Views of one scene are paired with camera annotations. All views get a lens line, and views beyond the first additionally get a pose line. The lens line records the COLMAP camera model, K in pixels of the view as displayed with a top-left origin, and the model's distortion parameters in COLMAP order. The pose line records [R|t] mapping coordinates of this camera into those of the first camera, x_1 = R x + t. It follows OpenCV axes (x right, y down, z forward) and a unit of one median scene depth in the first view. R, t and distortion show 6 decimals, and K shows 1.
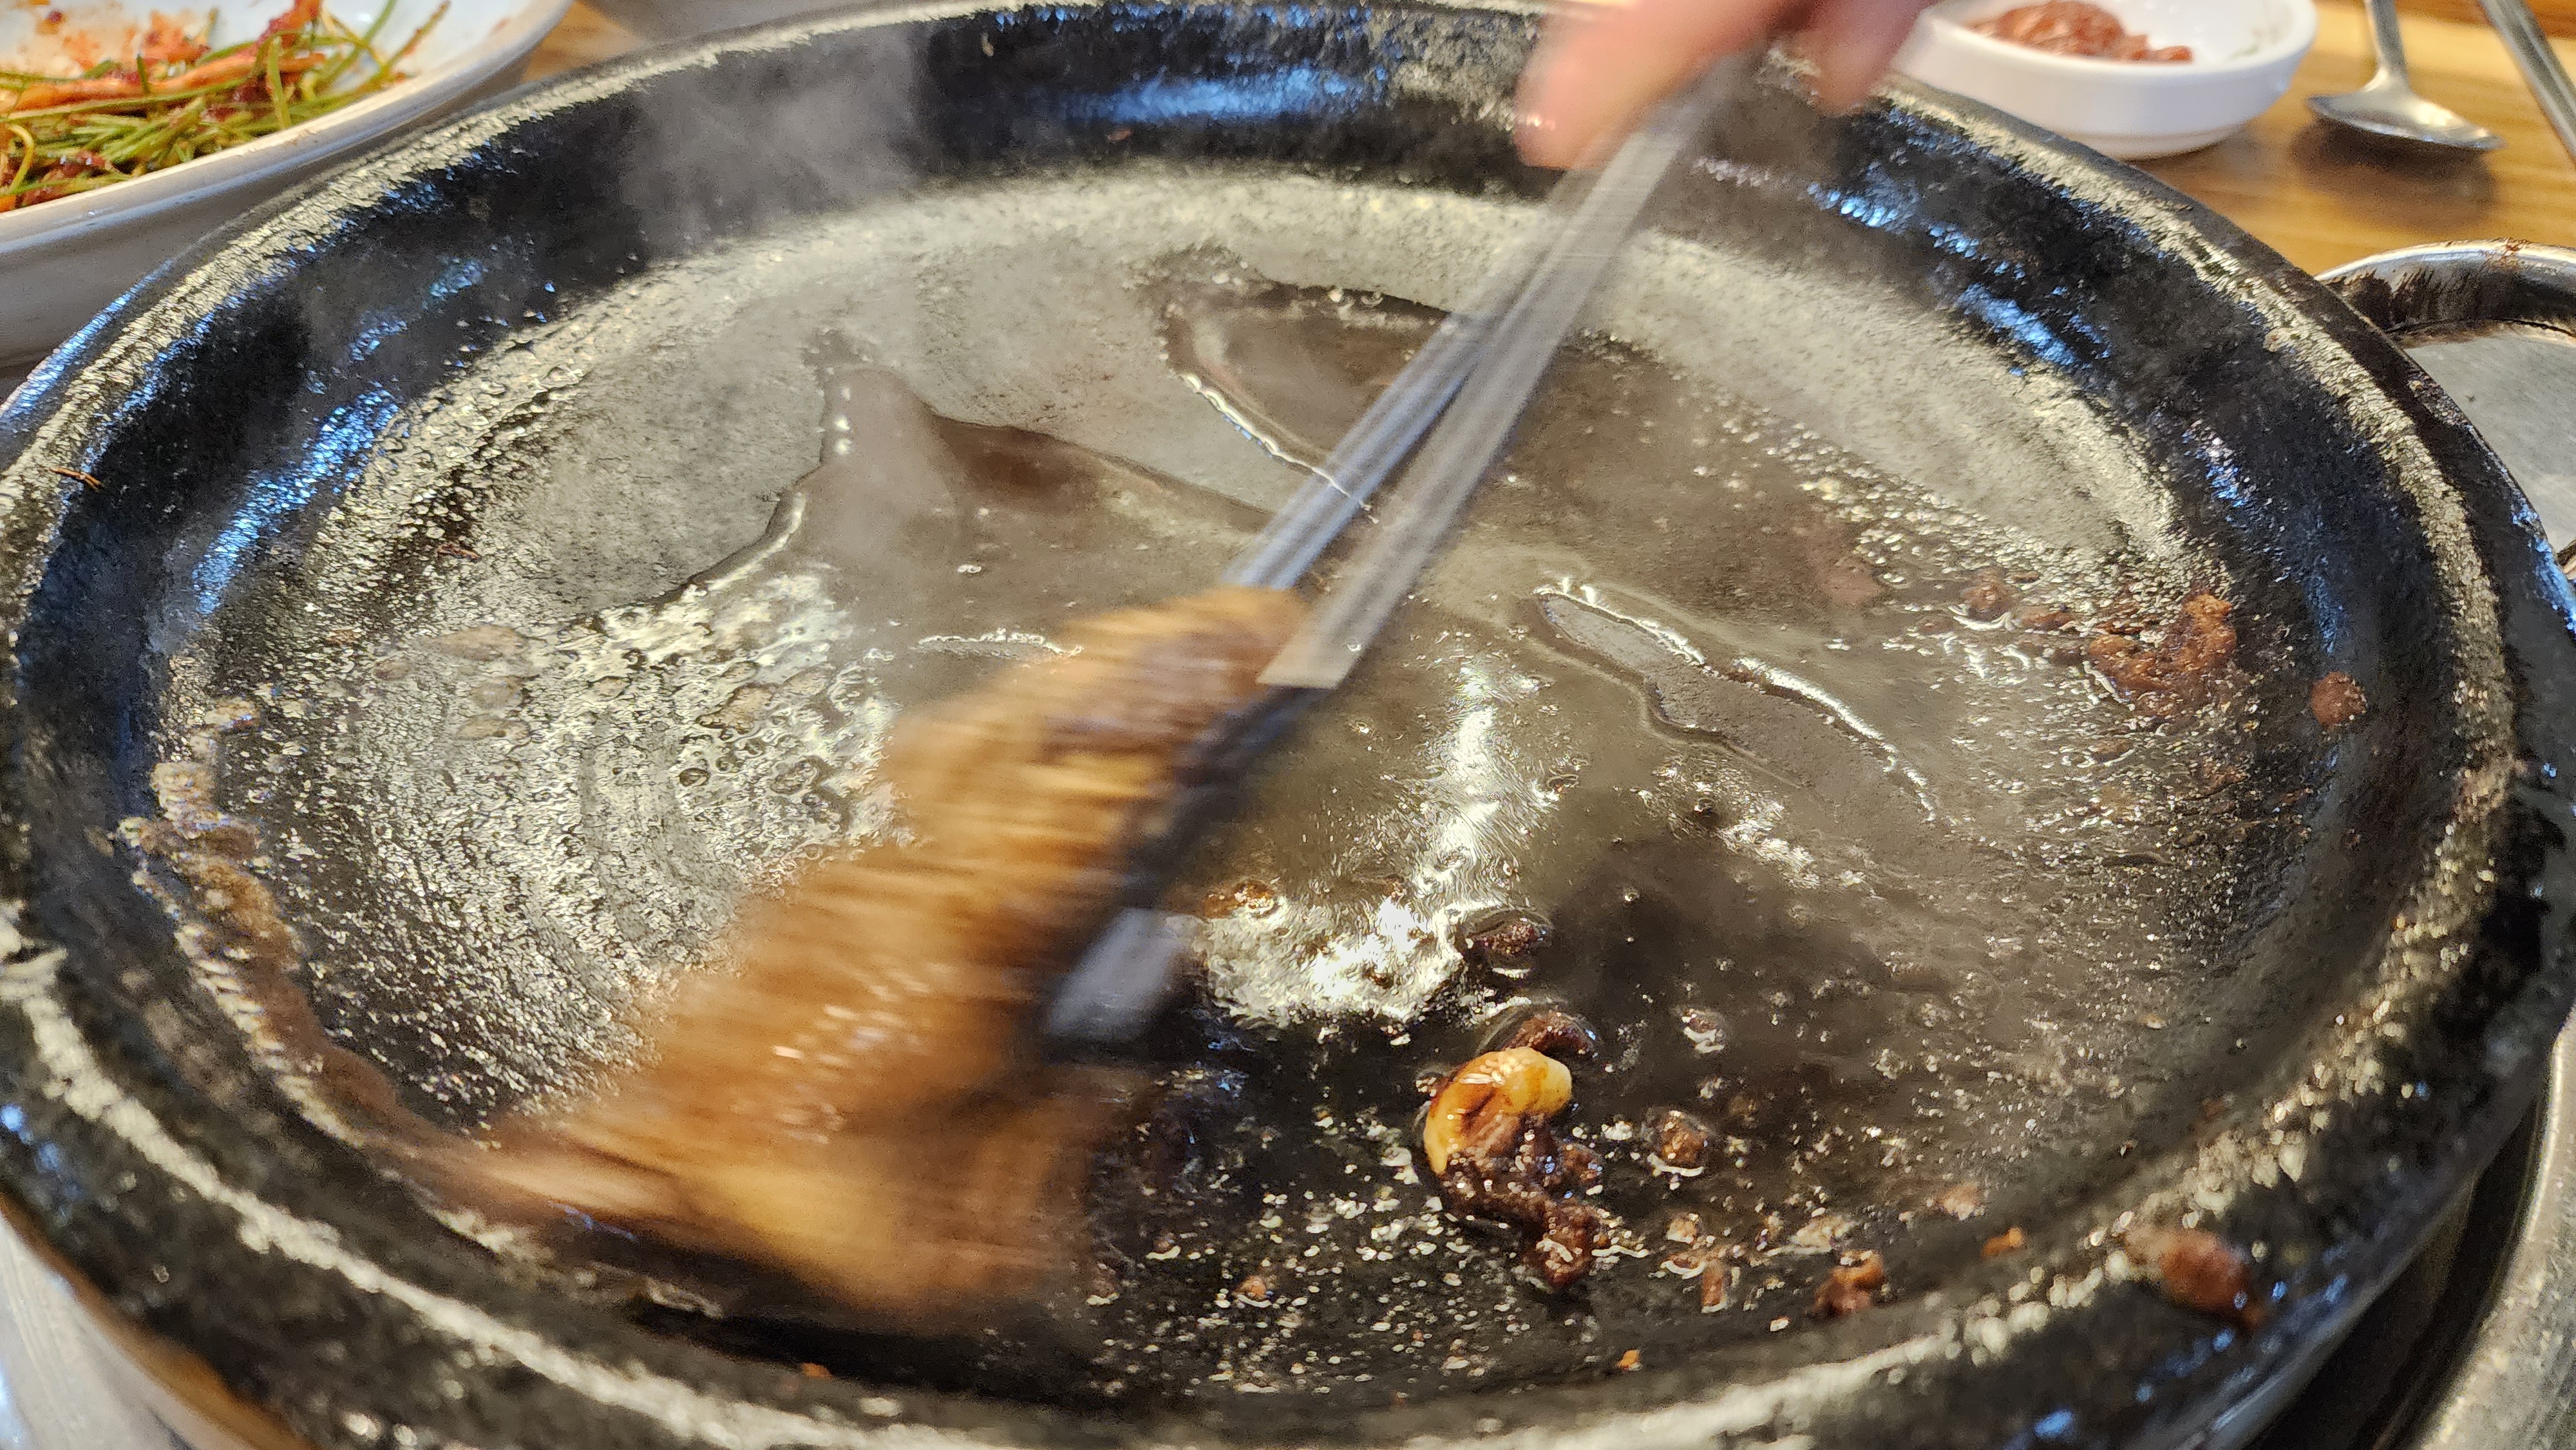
lens RADIAL K [[1711.3, 0, 1288.0], [0, 1711.3, 725.0], [0, 0, 1]] dist [-0.000348, -0.015867]
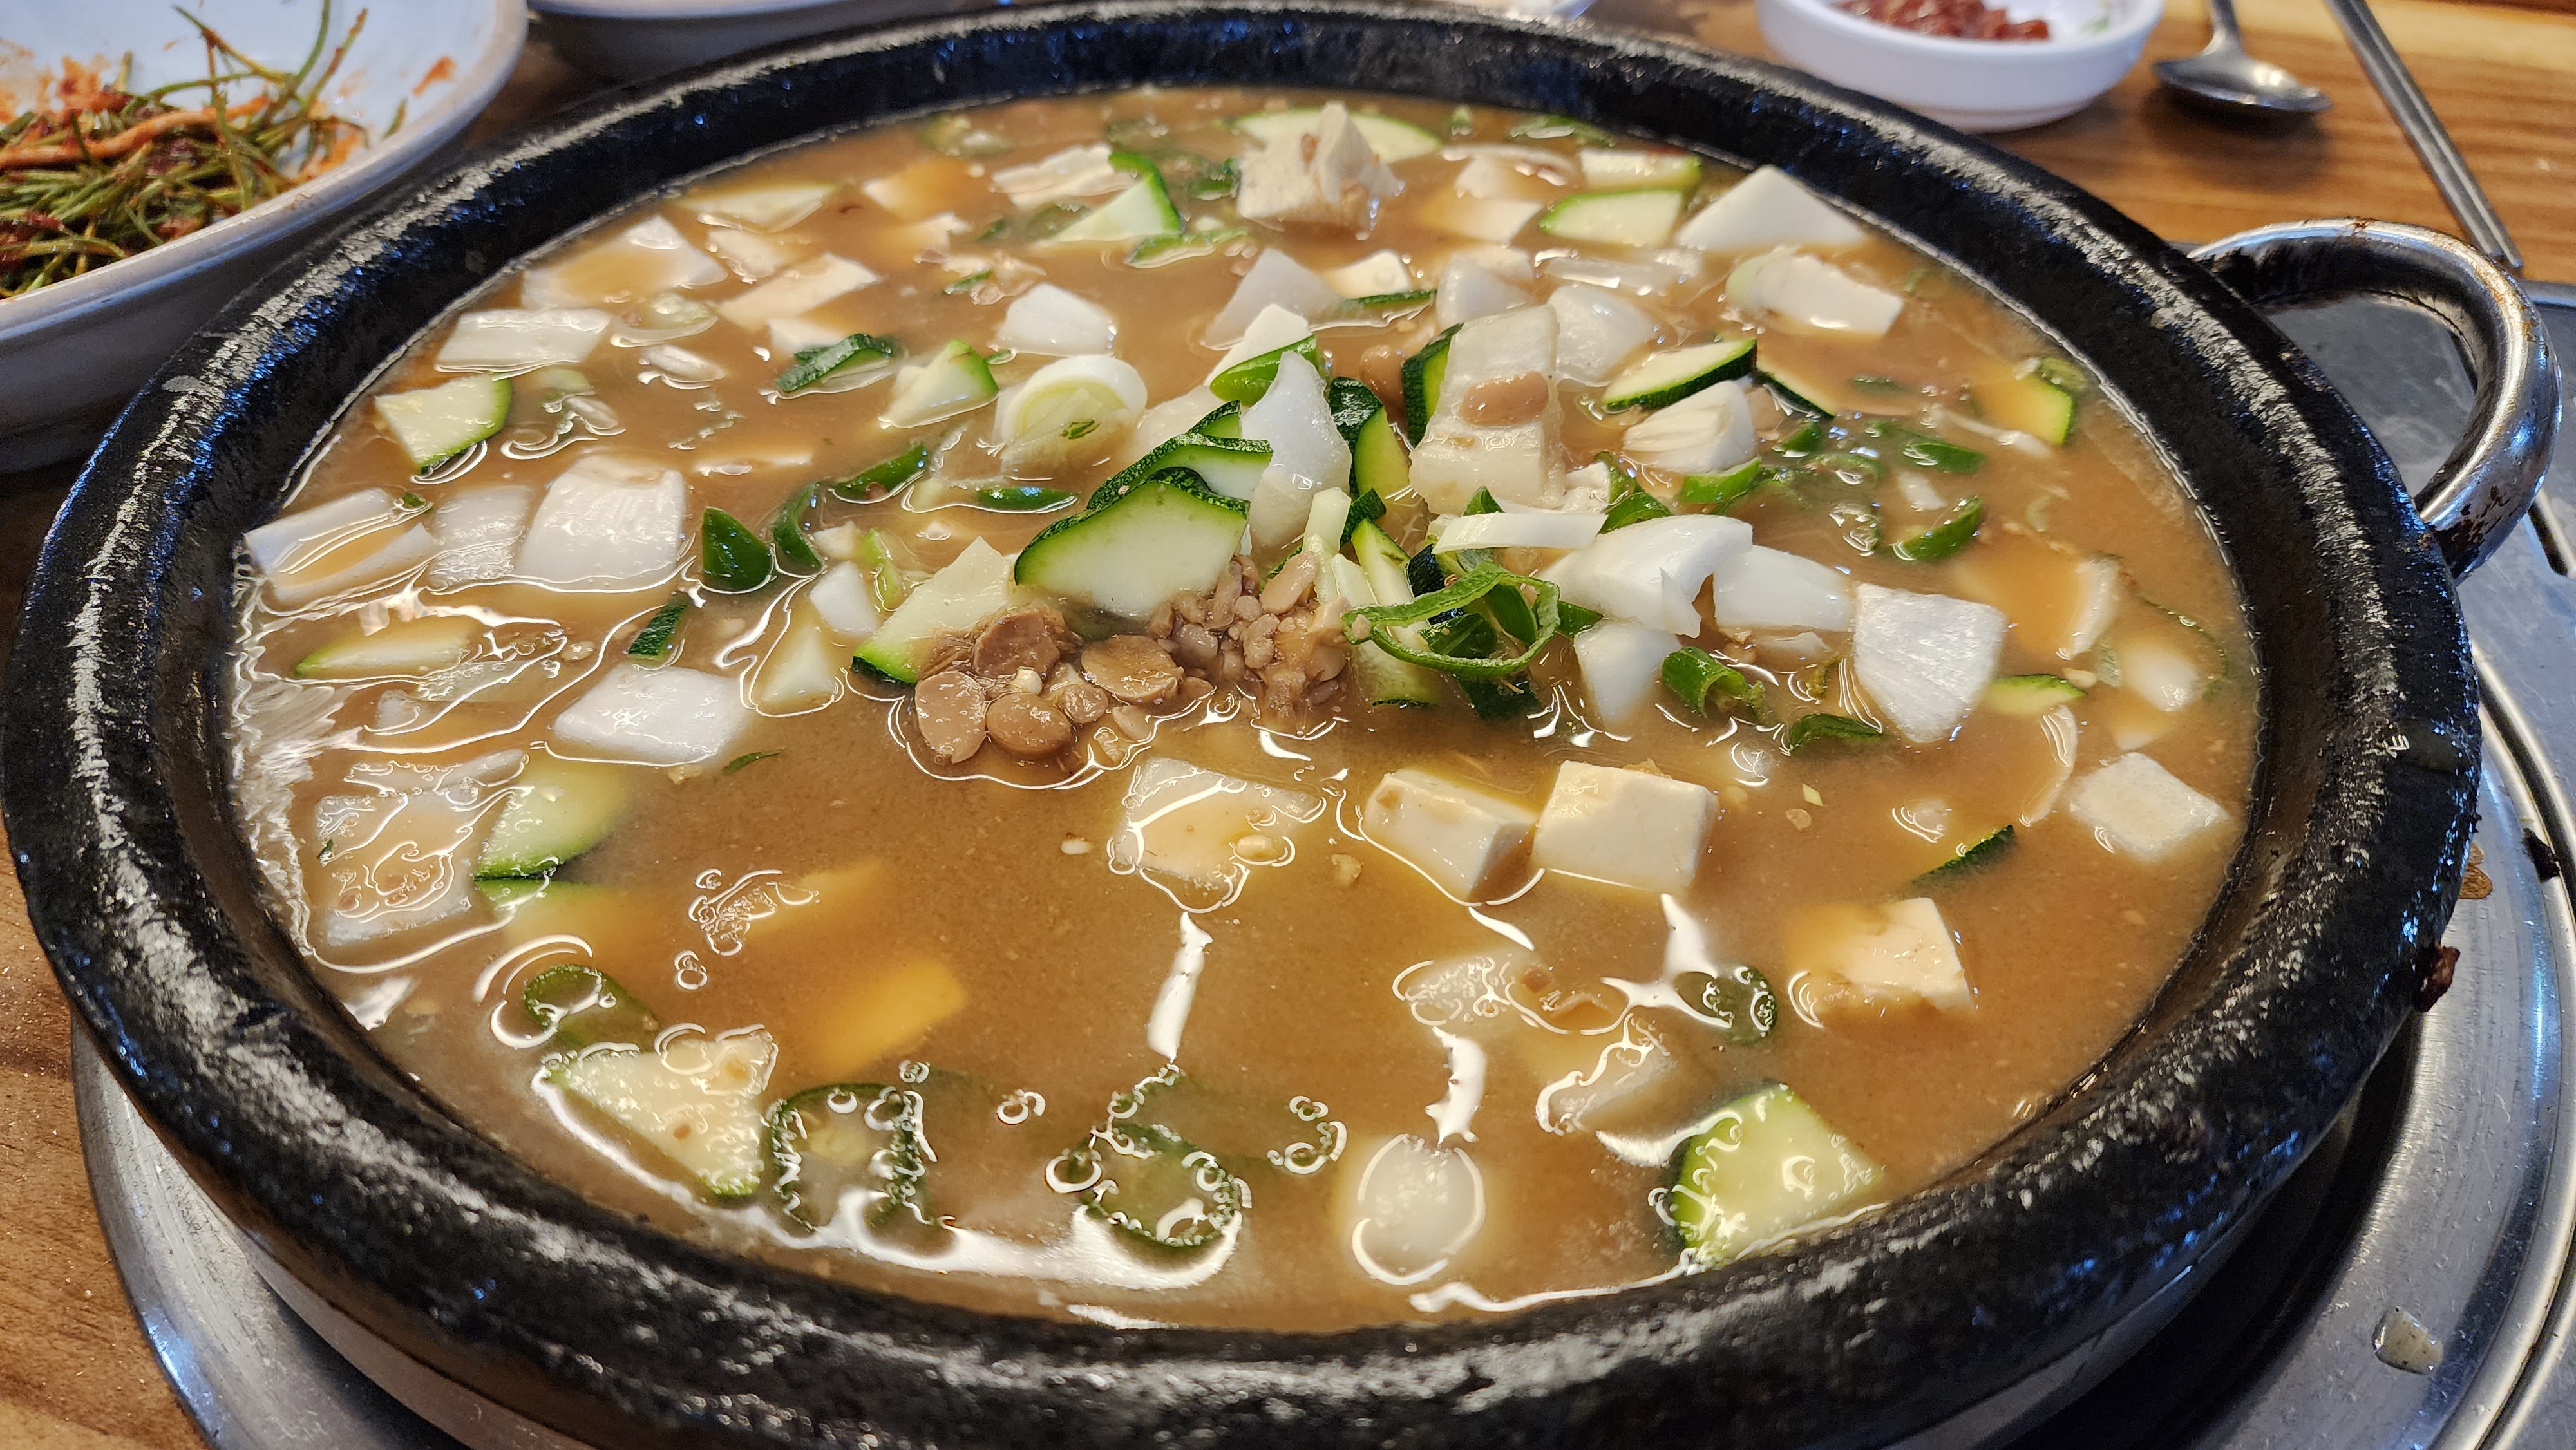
lens RADIAL K [[1711.3, 0, 1288.0], [0, 1711.3, 725.0], [0, 0, 1]] dist [-0.000348, -0.015867]
pose [[0.995472, -0.064260, 0.070049, -0.082614], [0.062451, 0.997663, 0.027718, -0.023041], [-0.071667, -0.023218, 0.997158, -0.079549]]
